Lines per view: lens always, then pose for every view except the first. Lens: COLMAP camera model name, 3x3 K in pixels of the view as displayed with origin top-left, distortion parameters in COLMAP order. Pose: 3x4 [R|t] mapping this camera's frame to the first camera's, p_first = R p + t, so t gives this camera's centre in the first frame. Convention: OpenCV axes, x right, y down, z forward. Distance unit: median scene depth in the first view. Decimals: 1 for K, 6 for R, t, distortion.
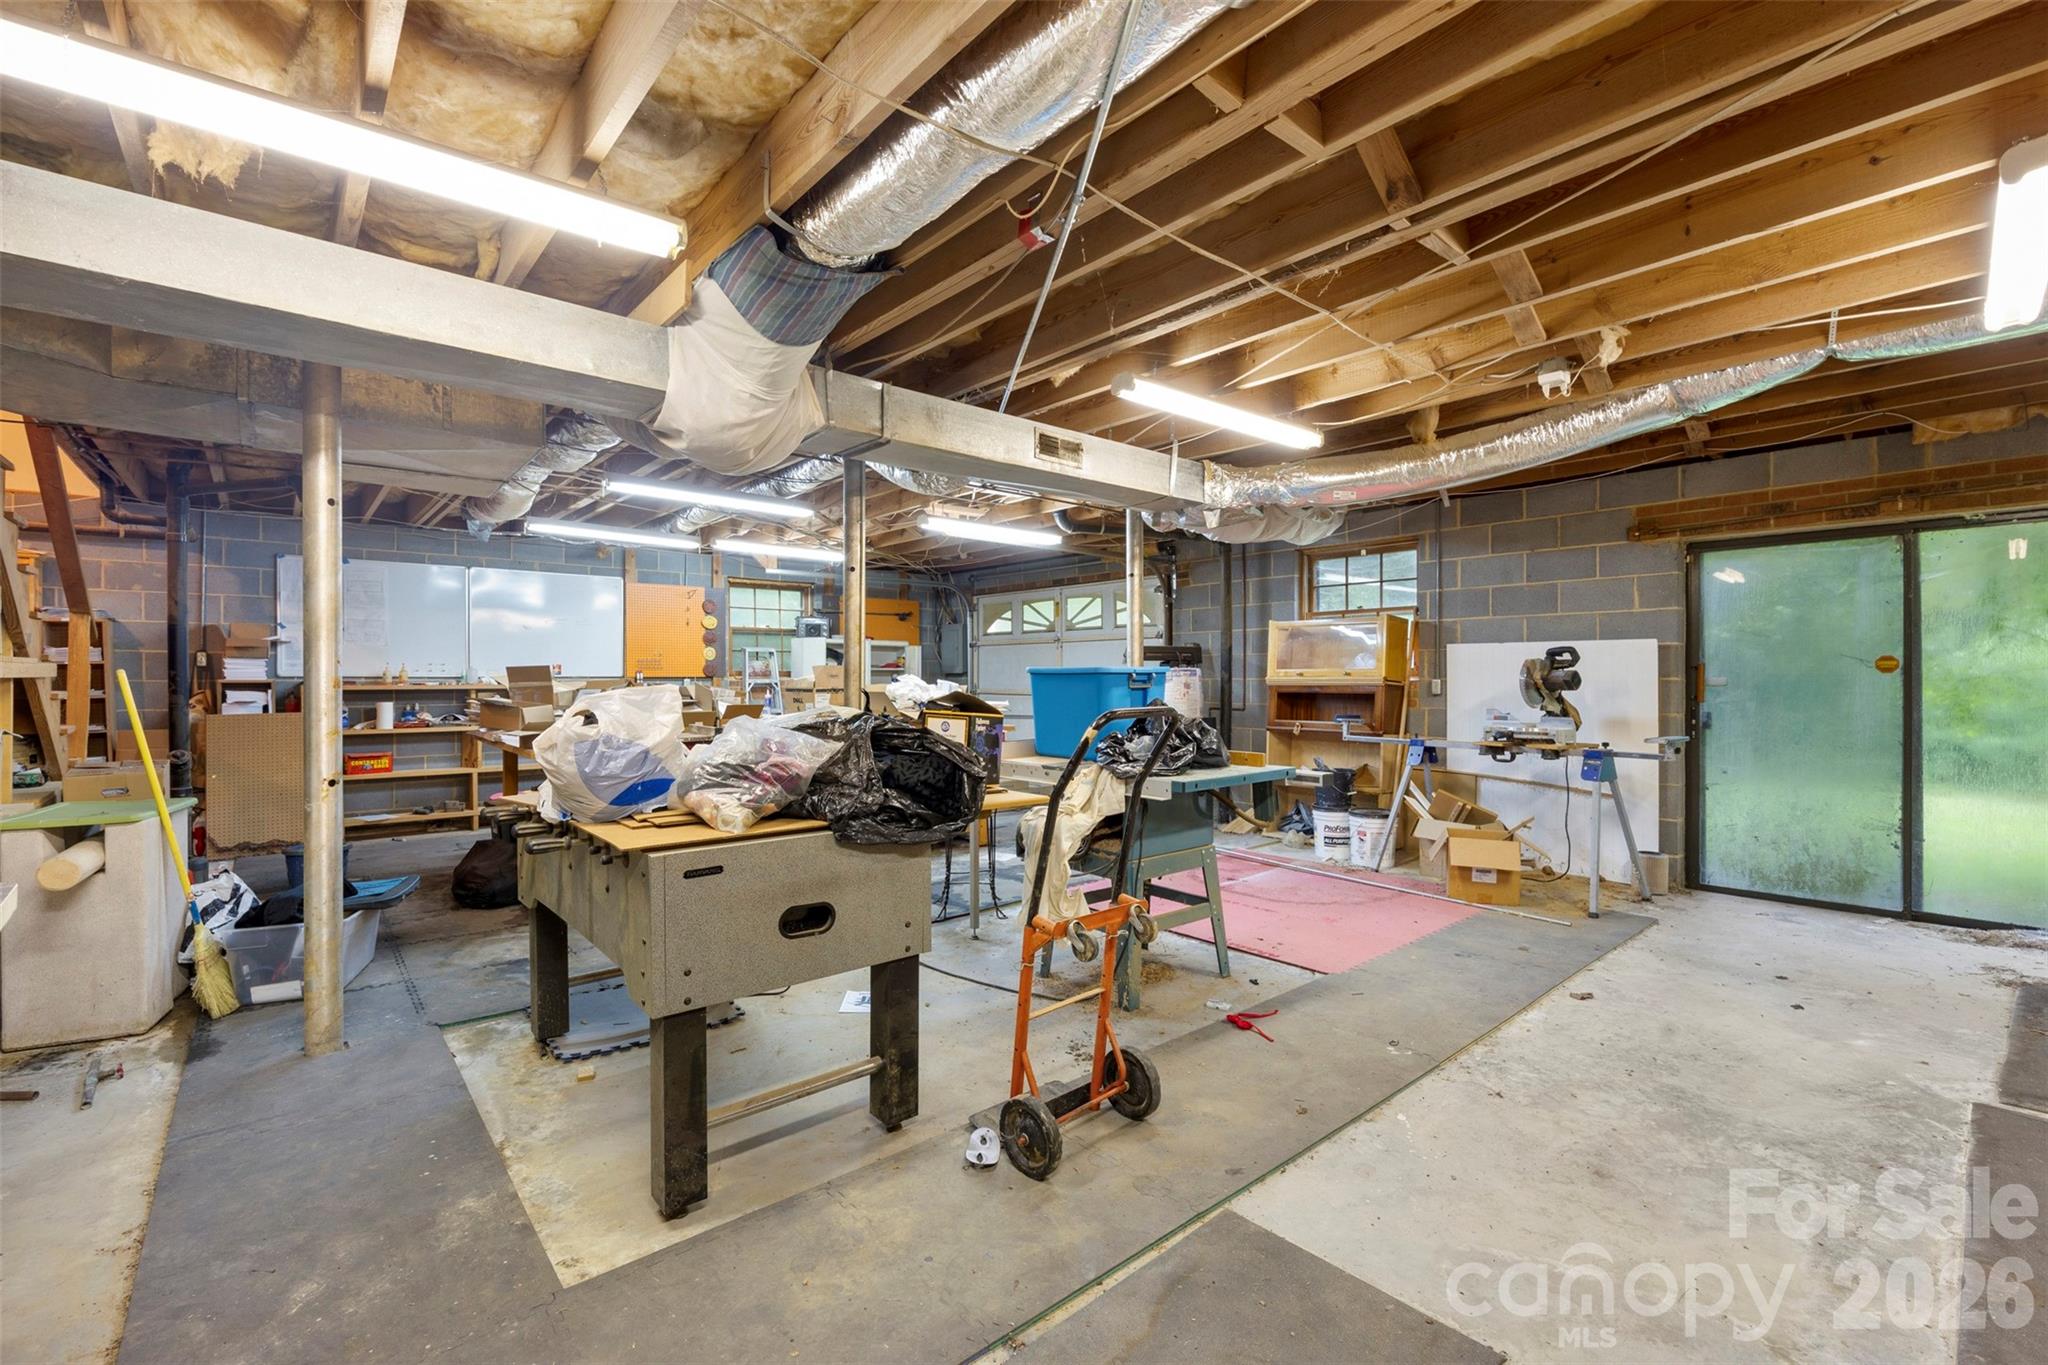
lens RADIAL K [[882.0, 0, 1008.8], [0, 882.0, 676.6], [0, 0, 1]] dist [-0.000841, 0.000112]
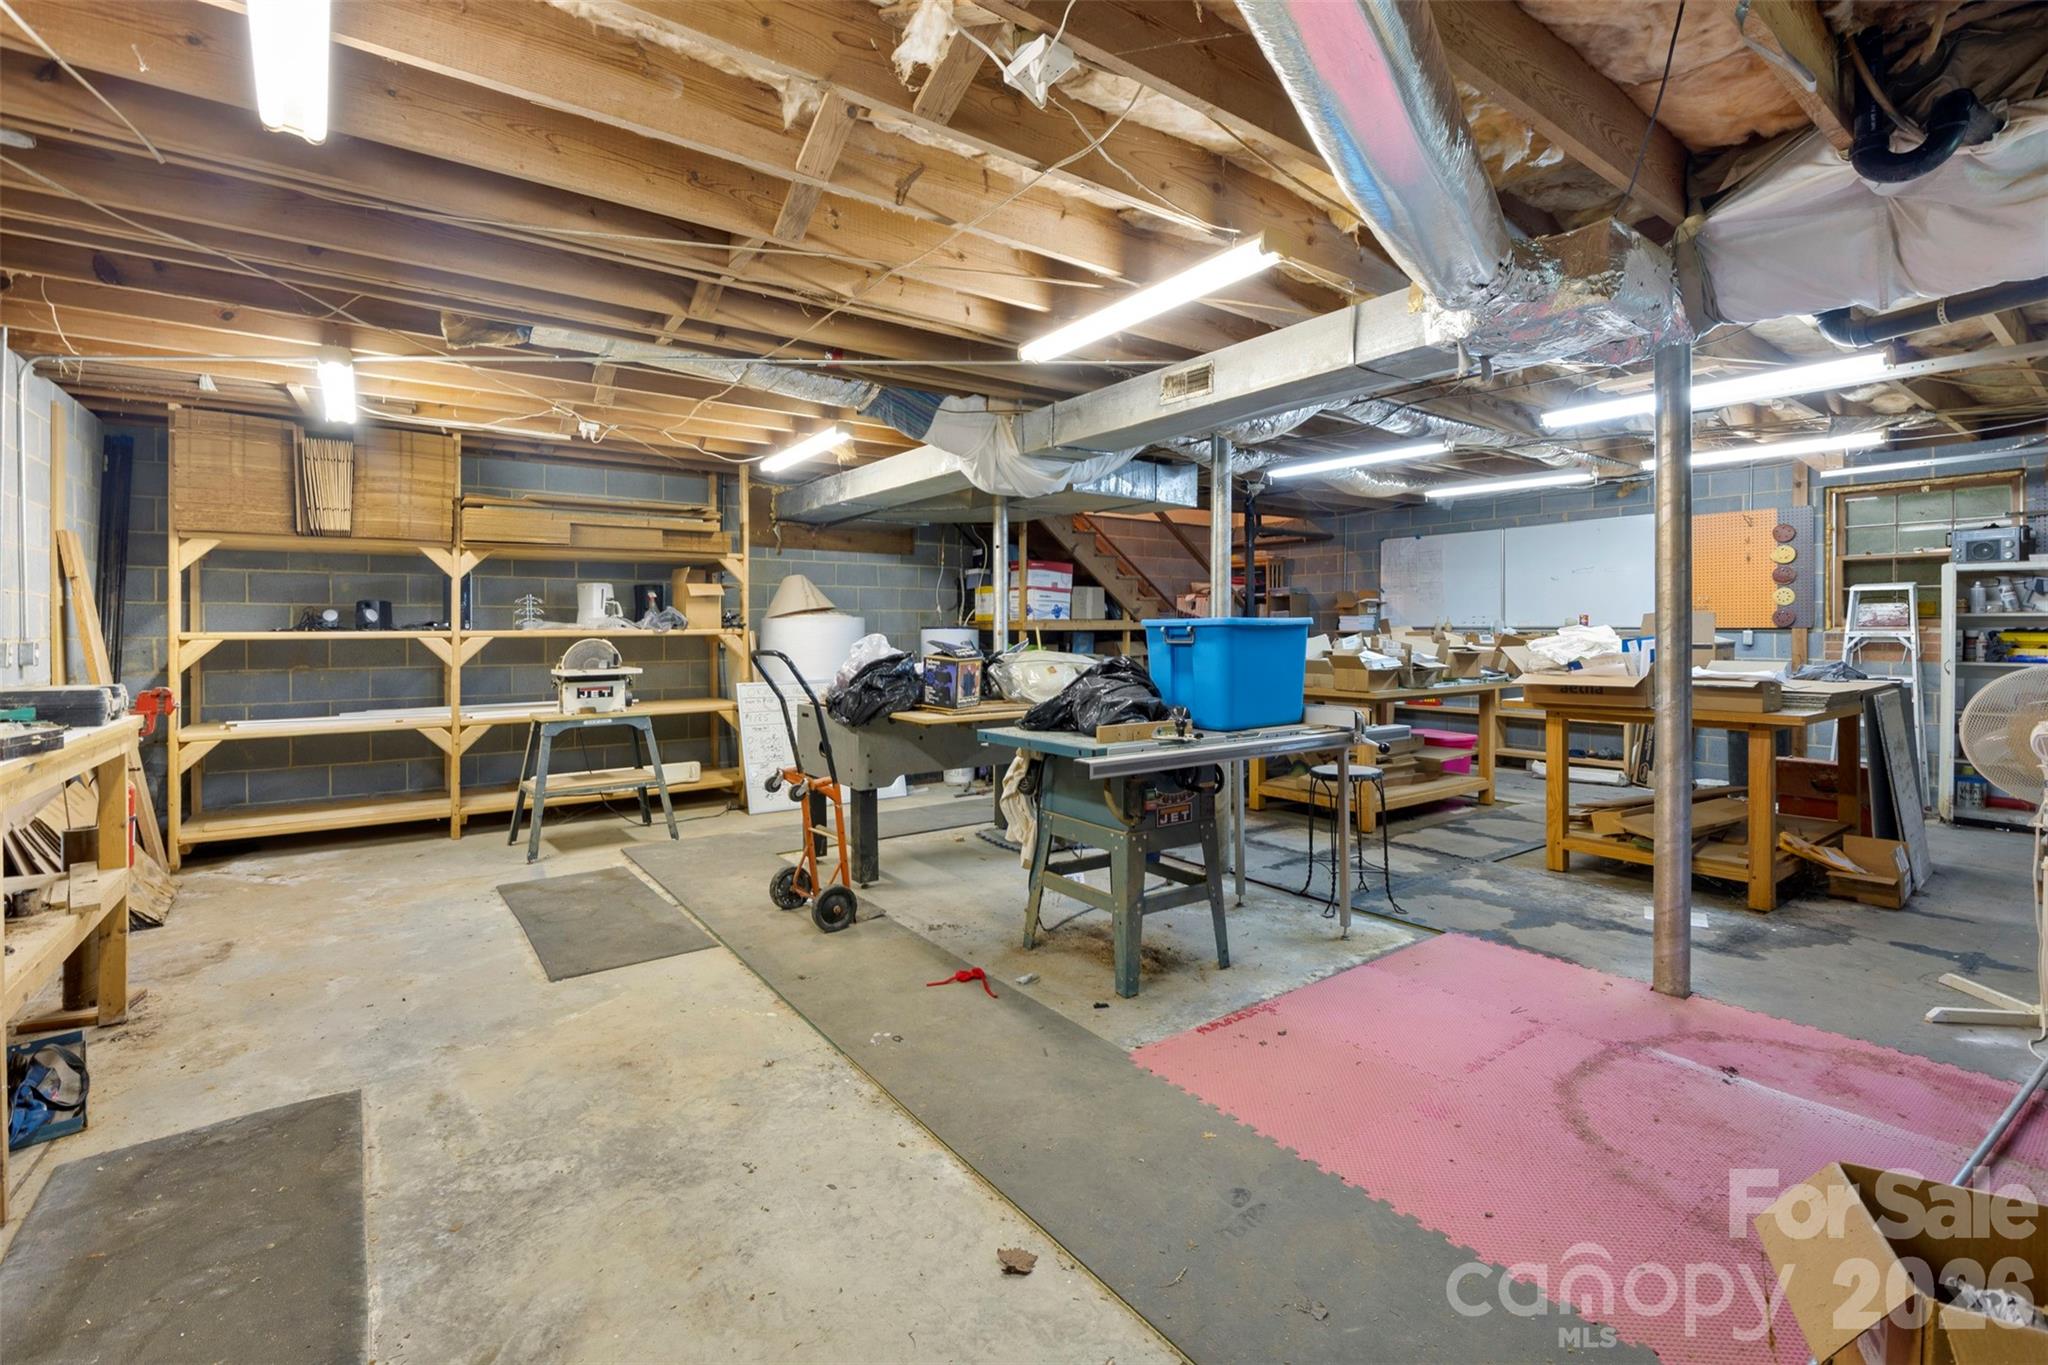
lens RADIAL K [[882.0, 0, 1021.1], [0, 882.0, 635.8], [0, 0, 1]] dist [-0.000841, 0.000112]
pose [[-0.076461, 0.010589, -0.997016, 1.296898], [0.003645, 0.999940, 0.010341, -0.007343], [0.997066, -0.002844, -0.076495, 1.170411]]
